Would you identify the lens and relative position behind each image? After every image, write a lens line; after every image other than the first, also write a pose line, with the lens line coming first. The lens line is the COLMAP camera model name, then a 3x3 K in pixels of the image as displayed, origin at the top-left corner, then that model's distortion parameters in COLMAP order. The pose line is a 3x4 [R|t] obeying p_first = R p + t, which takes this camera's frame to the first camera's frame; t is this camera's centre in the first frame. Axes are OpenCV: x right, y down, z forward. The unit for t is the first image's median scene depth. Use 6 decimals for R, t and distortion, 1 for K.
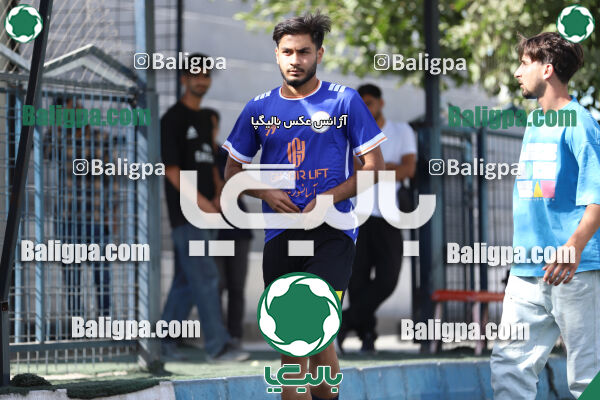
lens RADIAL K [[3274.4, 0, 300.0], [0, 3274.4, 200.0], [0, 0, 1]] dist [1.560772, 0.149595]
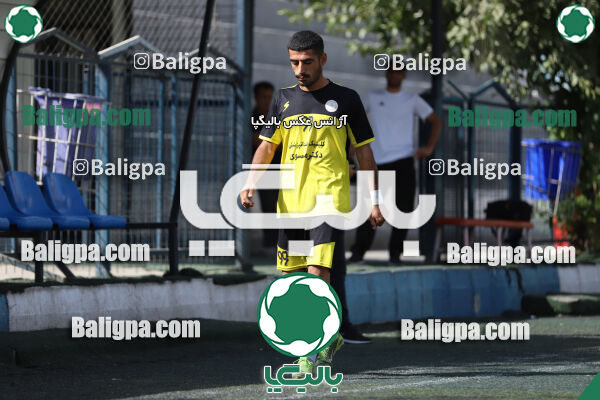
lens RADIAL K [[2851.6, 0, 300.0], [0, 2851.6, 200.0], [0, 0, 1]] dist [0.429226, 14.739122]
pose [[0.999838, 0.017918, 0.001966, -0.024126], [-0.017959, 0.999557, 0.023721, -0.009354], [-0.001540, -0.023752, 0.999717, -0.253940]]
